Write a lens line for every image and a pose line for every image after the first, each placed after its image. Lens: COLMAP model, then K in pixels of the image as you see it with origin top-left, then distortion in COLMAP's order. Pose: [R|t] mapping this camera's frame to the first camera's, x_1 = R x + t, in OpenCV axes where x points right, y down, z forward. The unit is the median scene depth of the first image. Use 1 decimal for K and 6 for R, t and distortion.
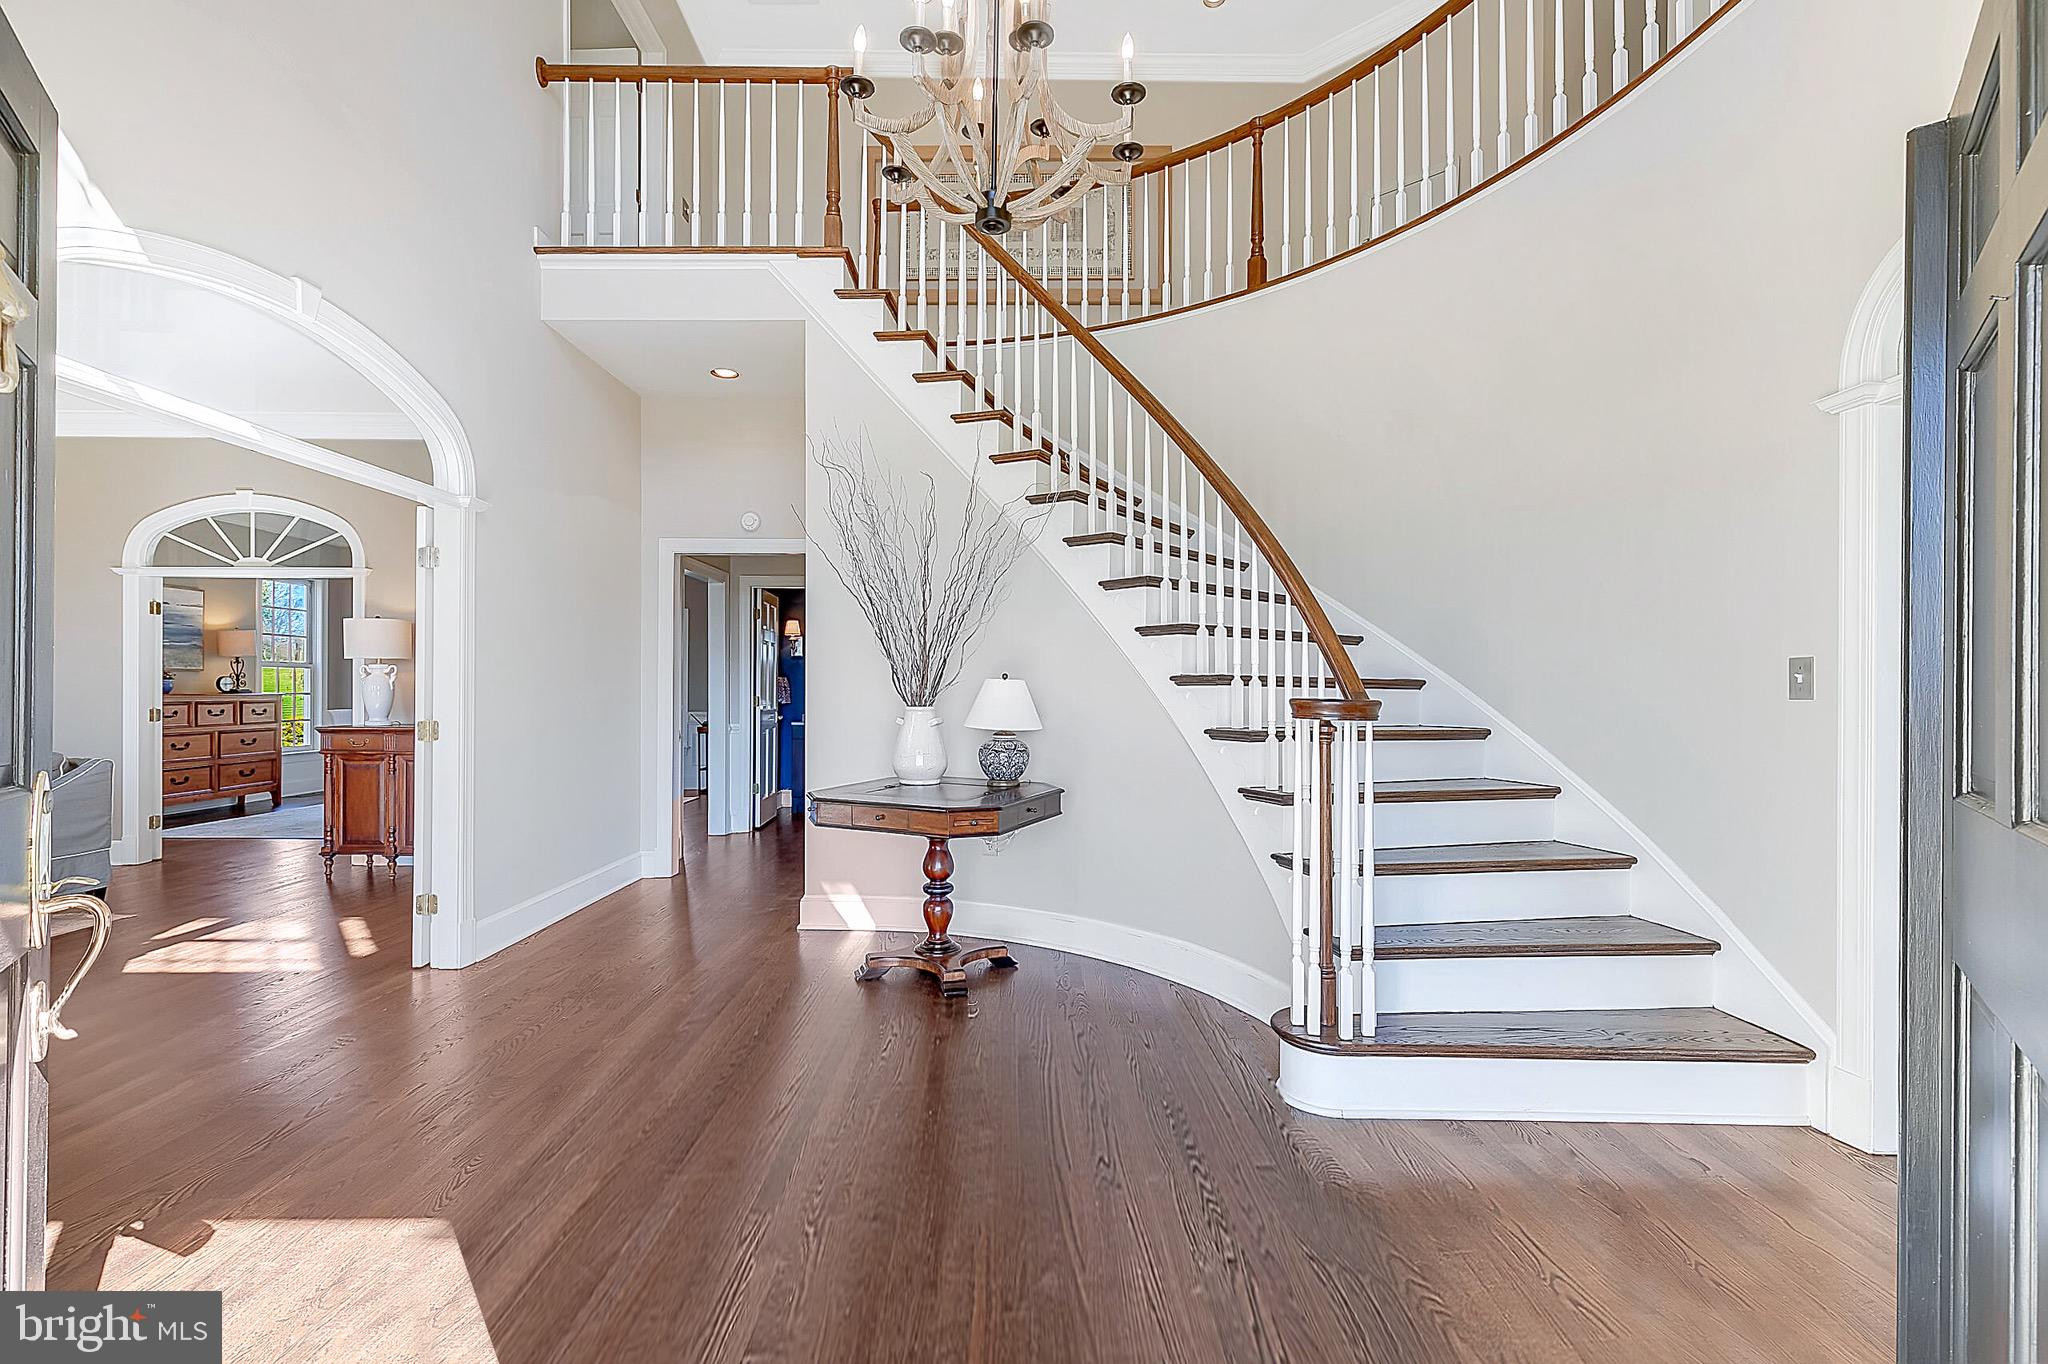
lens RADIAL K [[977.5, 0, 1040.0], [0, 977.5, 687.2], [0, 0, 1]] dist [0.010390, 0.000974]
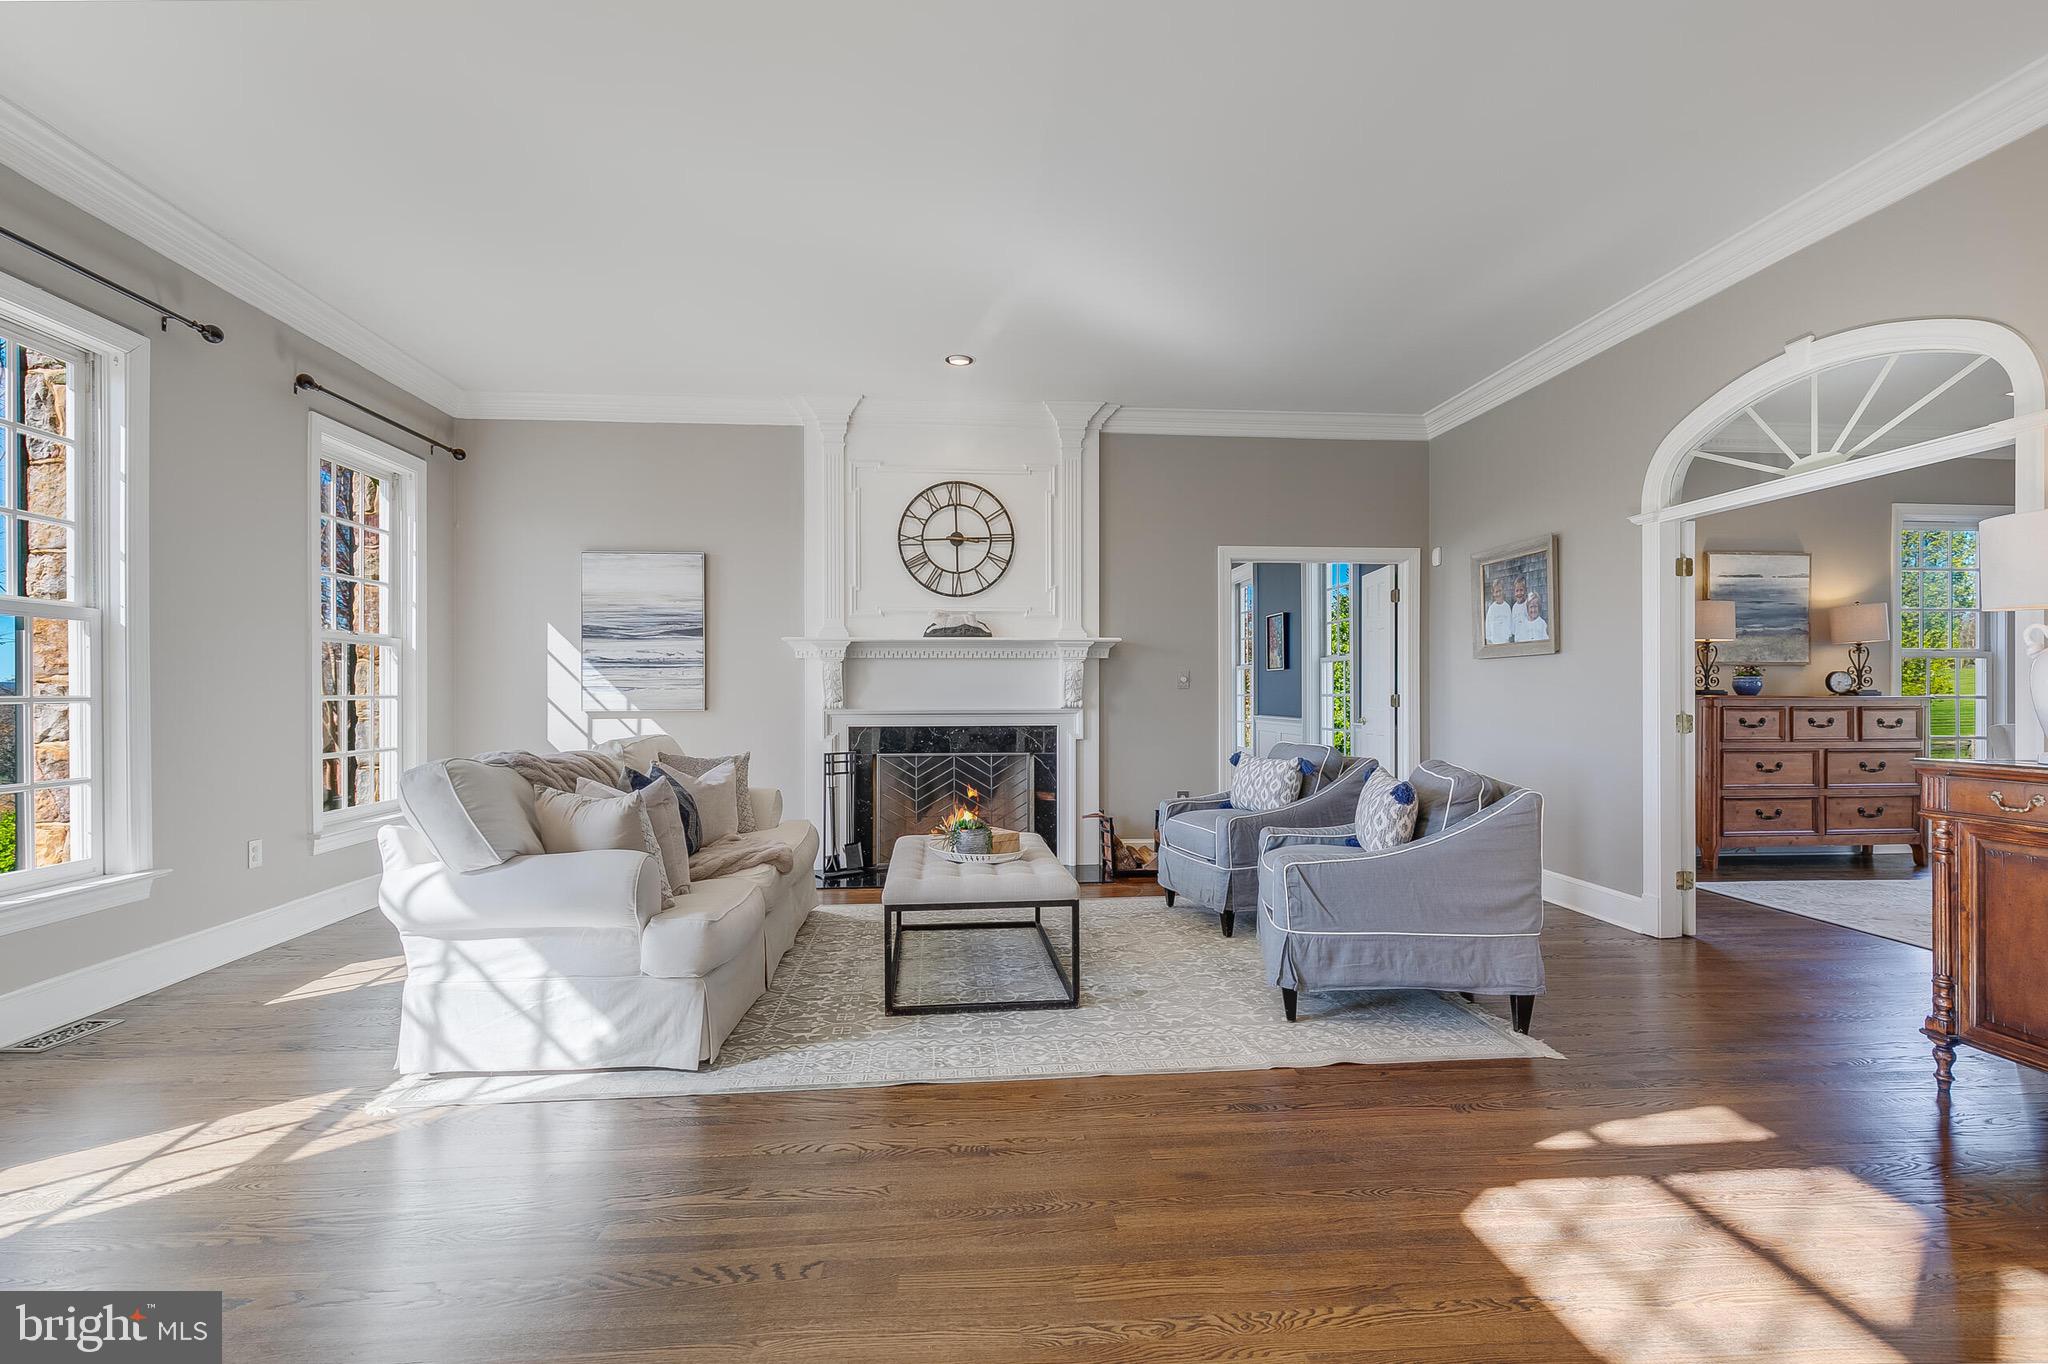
lens RADIAL K [[937.1, 0, 1025.9], [0, 937.1, 693.6], [0, 0, 1]] dist [0.013673, -0.000221]
pose [[0.108547, -0.000979, -0.994091, -0.232596], [-0.001160, 0.999999, -0.001112, 0.006834], [0.994091, 0.001274, 0.108546, 0.372620]]
